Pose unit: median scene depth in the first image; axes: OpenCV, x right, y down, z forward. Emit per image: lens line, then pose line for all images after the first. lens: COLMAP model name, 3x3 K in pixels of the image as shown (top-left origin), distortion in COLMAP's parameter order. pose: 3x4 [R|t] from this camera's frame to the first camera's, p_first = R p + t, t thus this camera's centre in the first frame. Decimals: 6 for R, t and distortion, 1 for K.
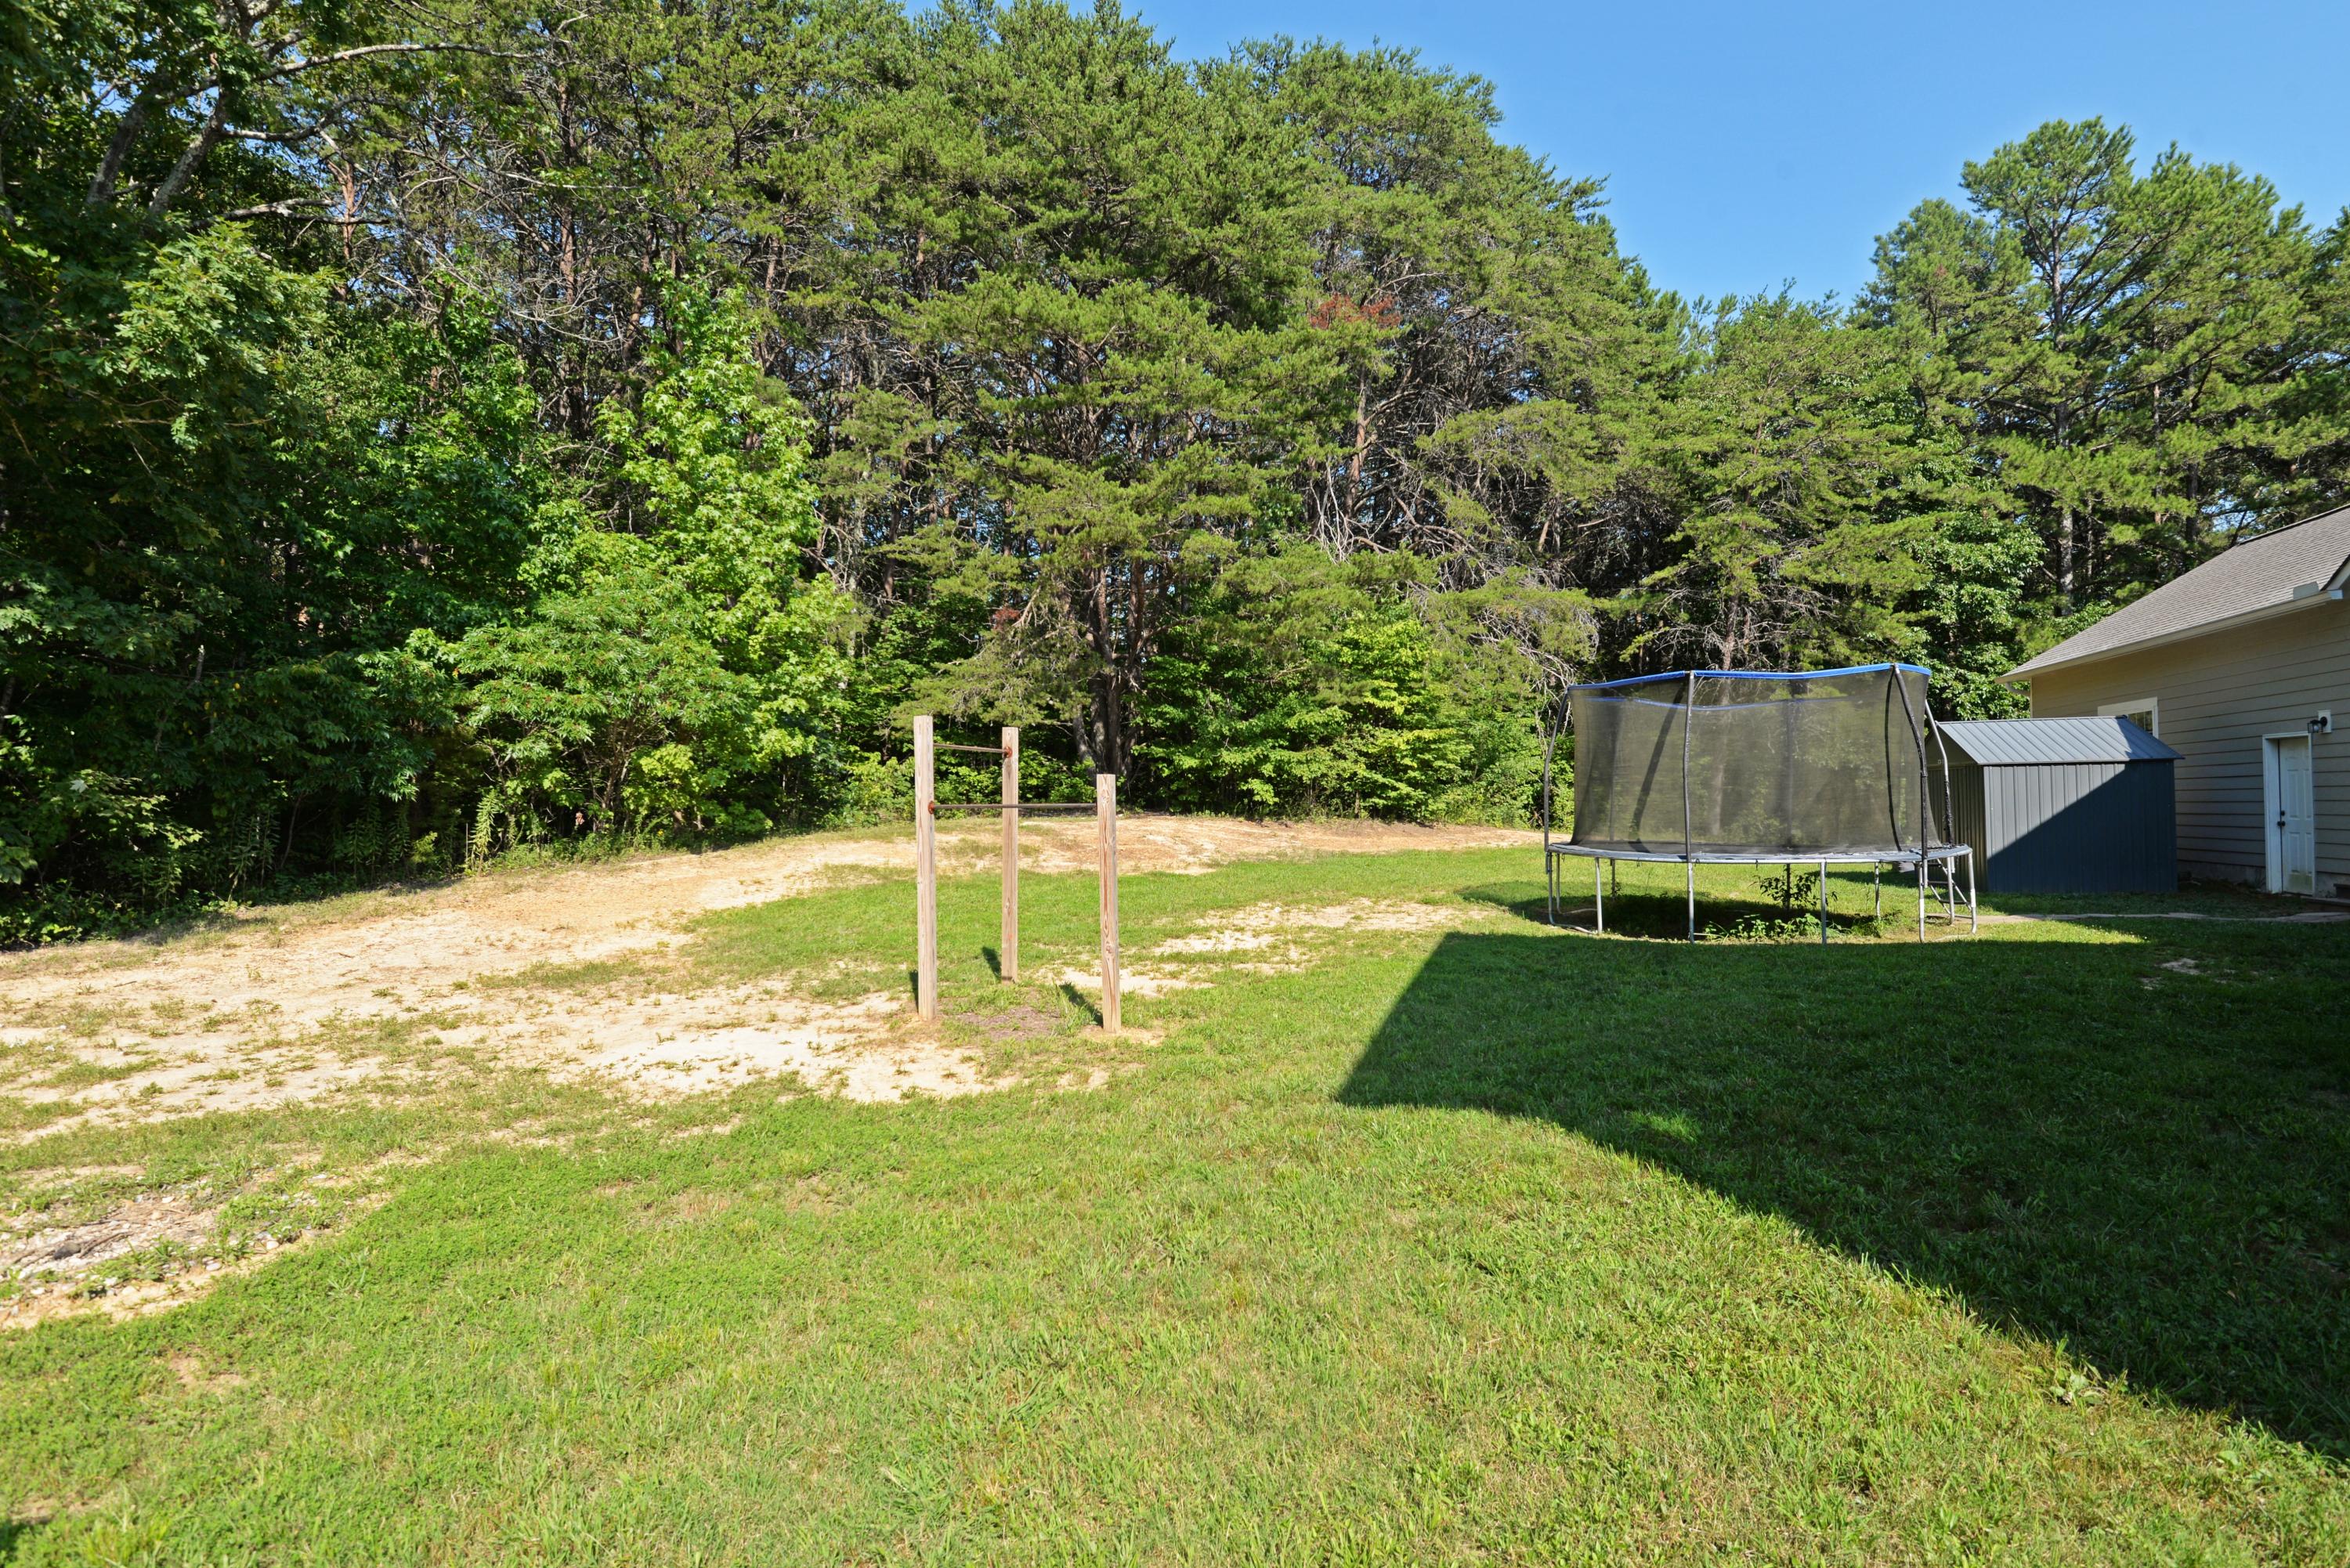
lens RADIAL K [[1184.8, 0, 1175.0], [0, 1184.8, 784.0], [0, 0, 1]] dist [-0.006177, -0.000739]
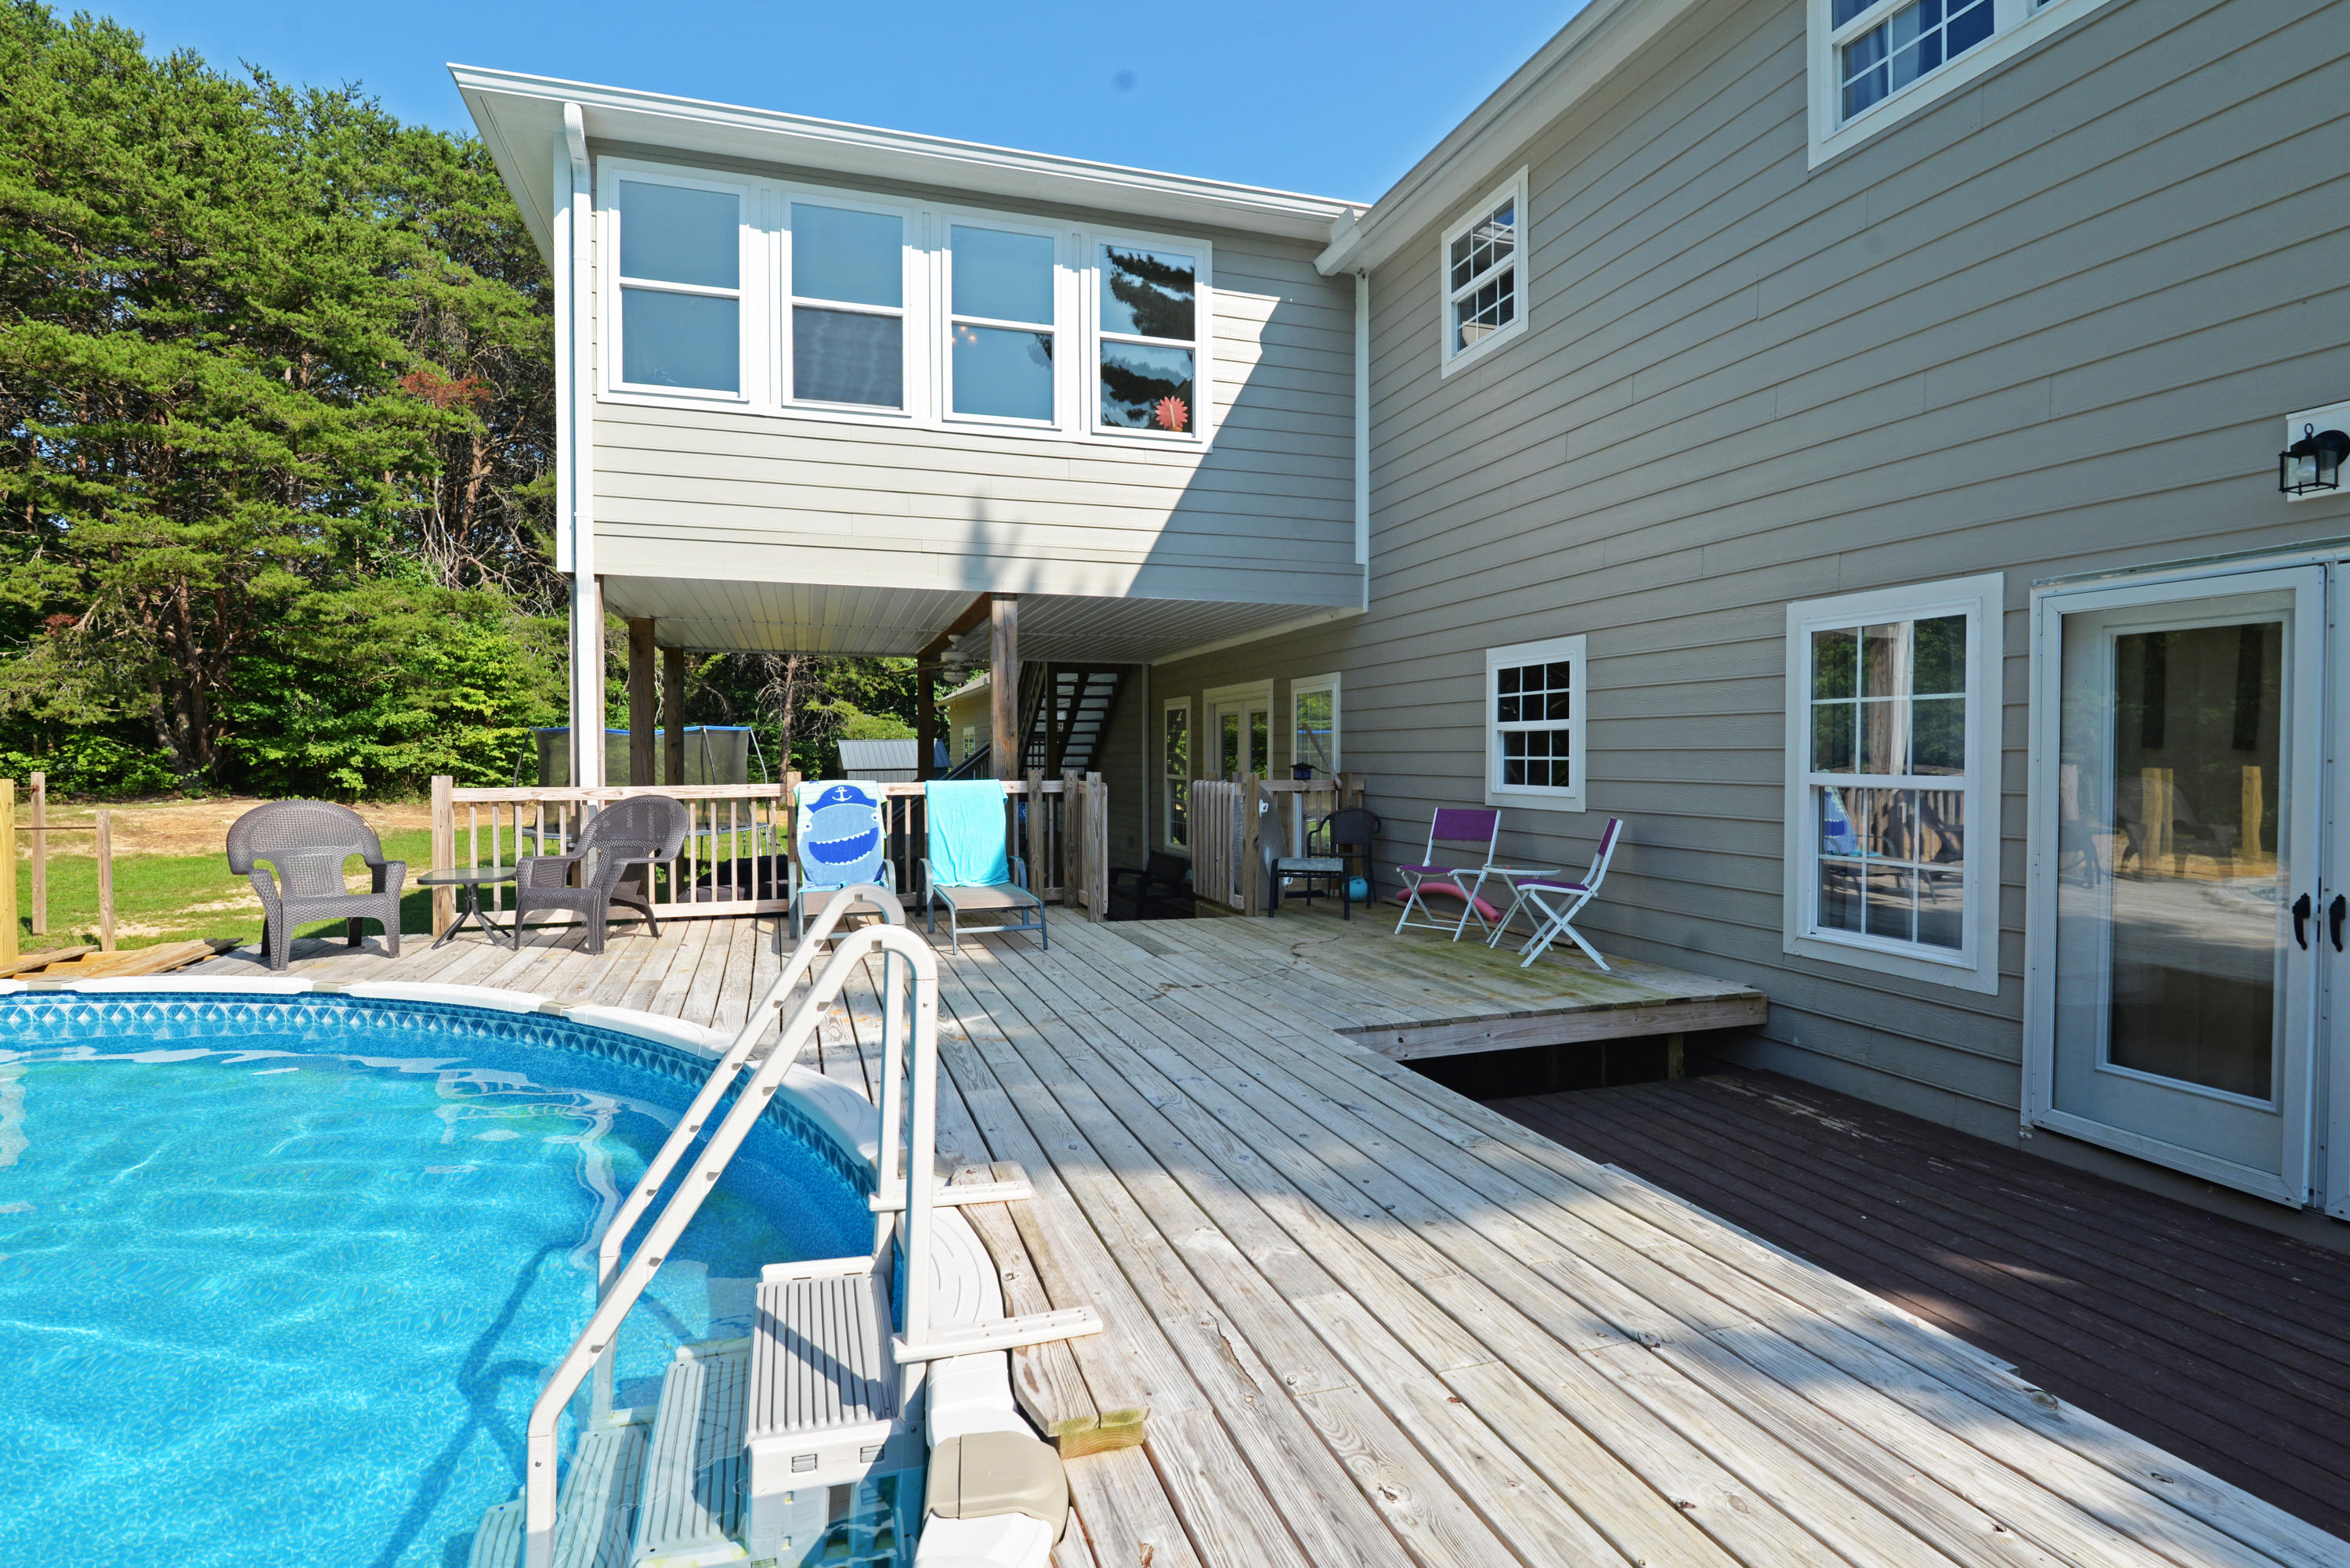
lens RADIAL K [[1170.6, 0, 1182.5], [0, 1170.6, 780.3], [0, 0, 1]] dist [-0.024197, -0.001434]
pose [[0.817927, -0.005950, 0.575292, 0.088354], [-0.014486, 0.999417, 0.030932, -0.040278], [-0.575140, -0.033634, 0.817363, -0.418779]]
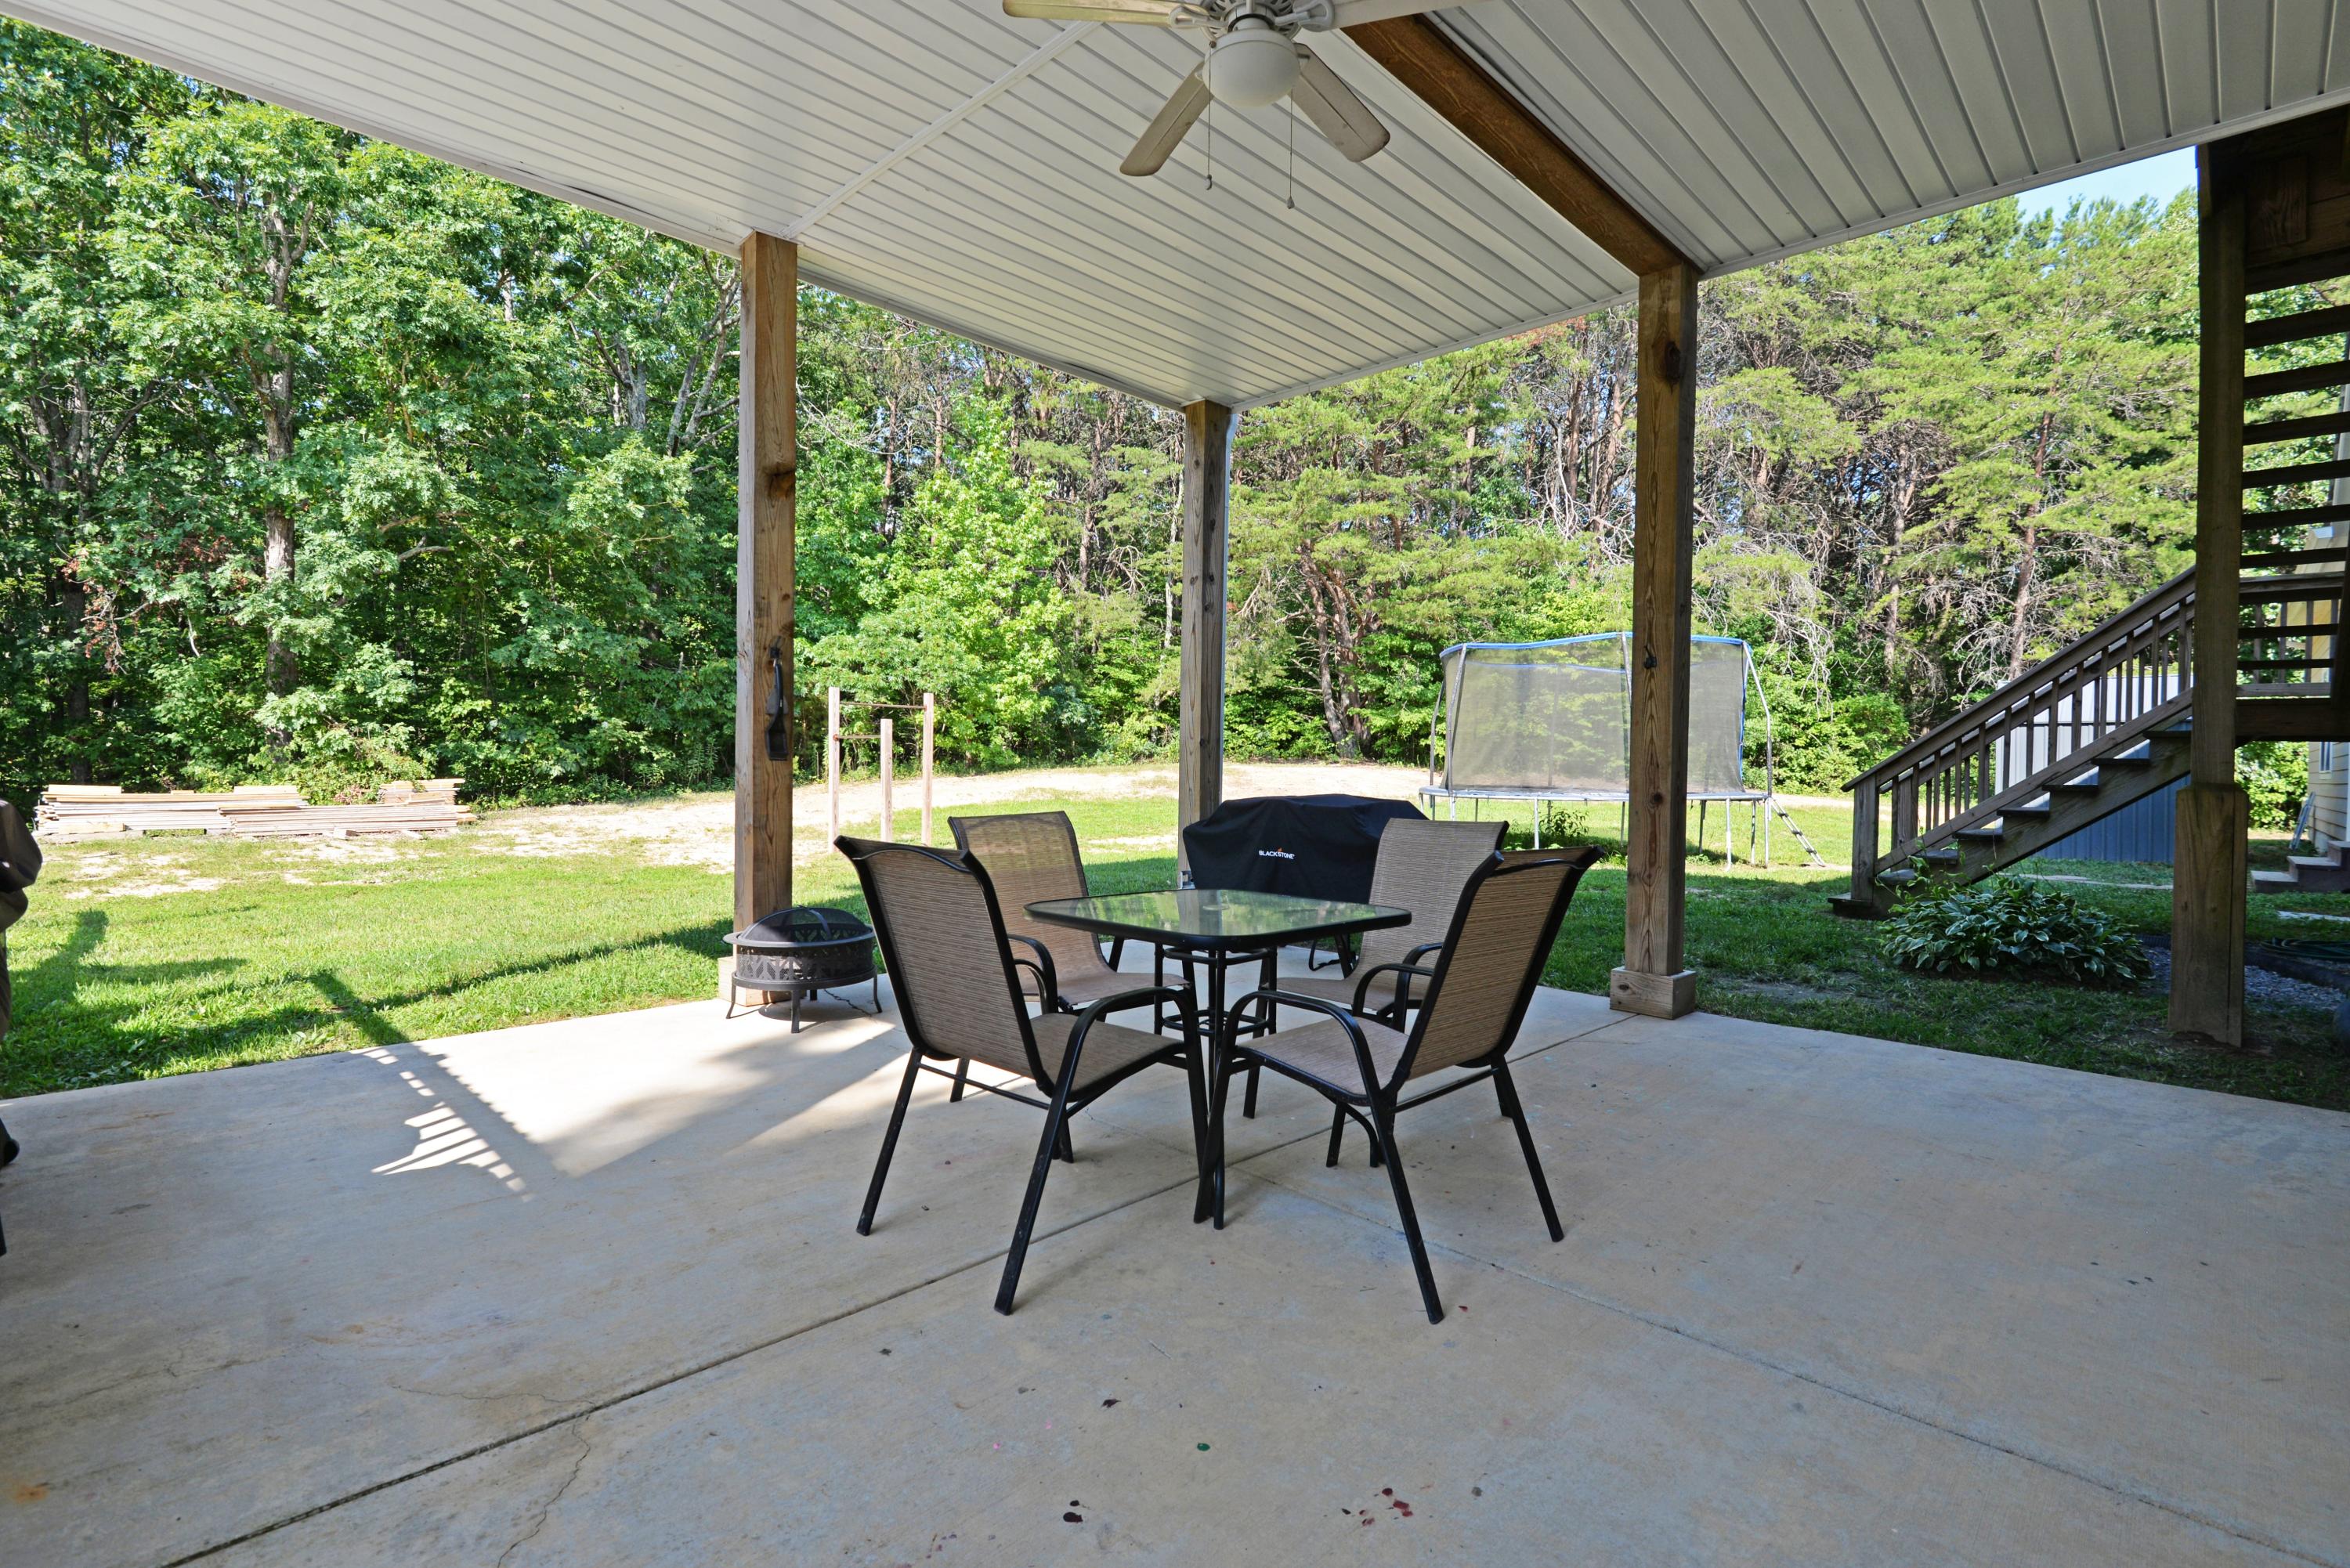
lens RADIAL K [[1074.6, 0, 1174.3], [0, 1074.6, 777.7], [0, 0, 1]] dist [-0.005432, -0.007779]
pose [[0.880873, 0.027641, -0.472545, 0.348717], [-0.015151, 0.999429, 0.030218, 0.009182], [0.473110, -0.019459, 0.880788, -0.068867]]
